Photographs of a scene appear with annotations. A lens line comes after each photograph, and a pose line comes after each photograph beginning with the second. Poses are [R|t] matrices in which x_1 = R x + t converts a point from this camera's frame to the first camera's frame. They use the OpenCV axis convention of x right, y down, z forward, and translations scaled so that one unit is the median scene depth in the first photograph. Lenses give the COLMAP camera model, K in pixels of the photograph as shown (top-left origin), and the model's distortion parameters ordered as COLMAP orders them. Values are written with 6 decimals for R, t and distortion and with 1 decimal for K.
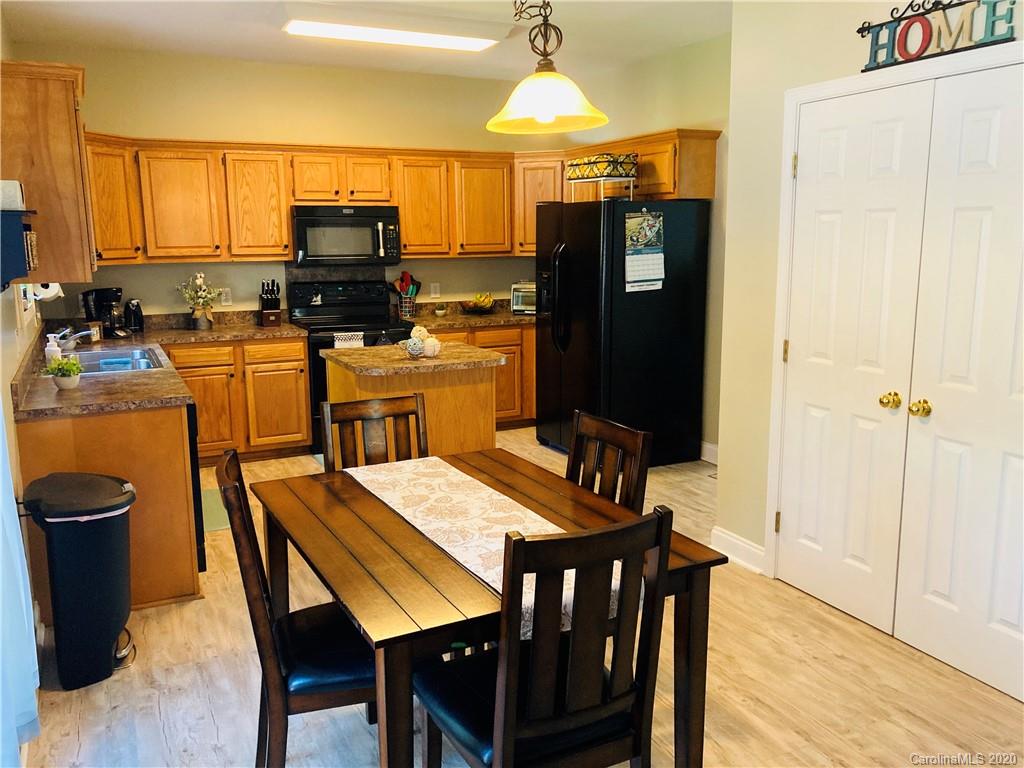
lens RADIAL K [[840.3, 0, 512.0], [0, 840.3, 384.0], [0, 0, 1]] dist [0.057292, -0.063811]
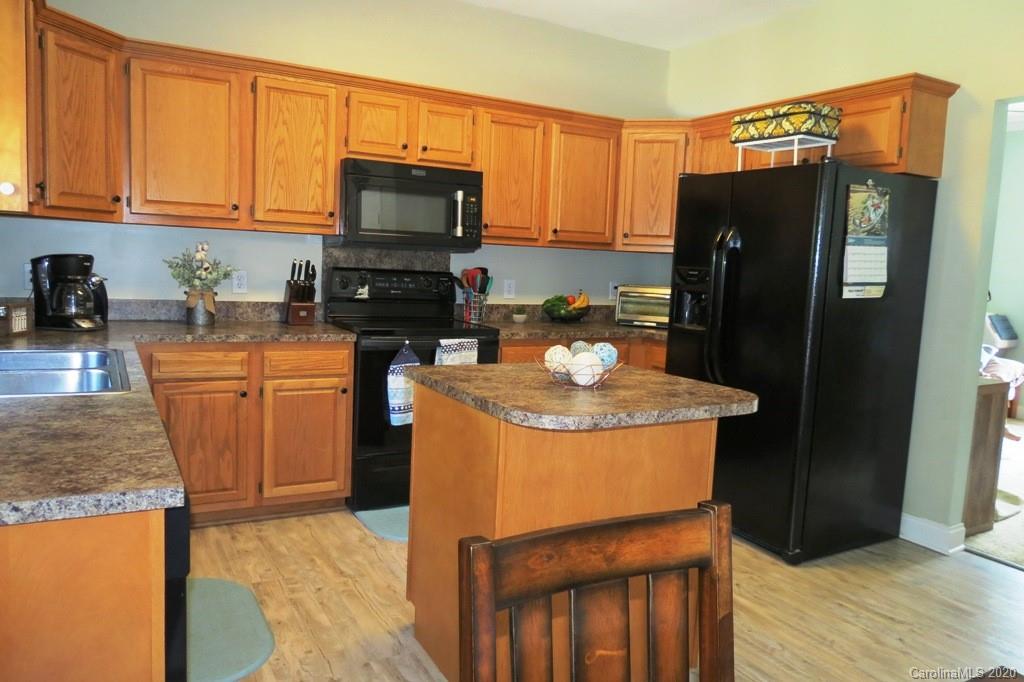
lens RADIAL K [[728.0, 0, 510.8], [0, 728.0, 338.3], [0, 0, 1]] dist [-0.013841, 0.001486]
pose [[0.996815, 0.047029, 0.064401, -0.153216], [-0.042240, 0.996378, -0.073798, -0.019998], [-0.067638, 0.070843, 0.995192, 0.392340]]
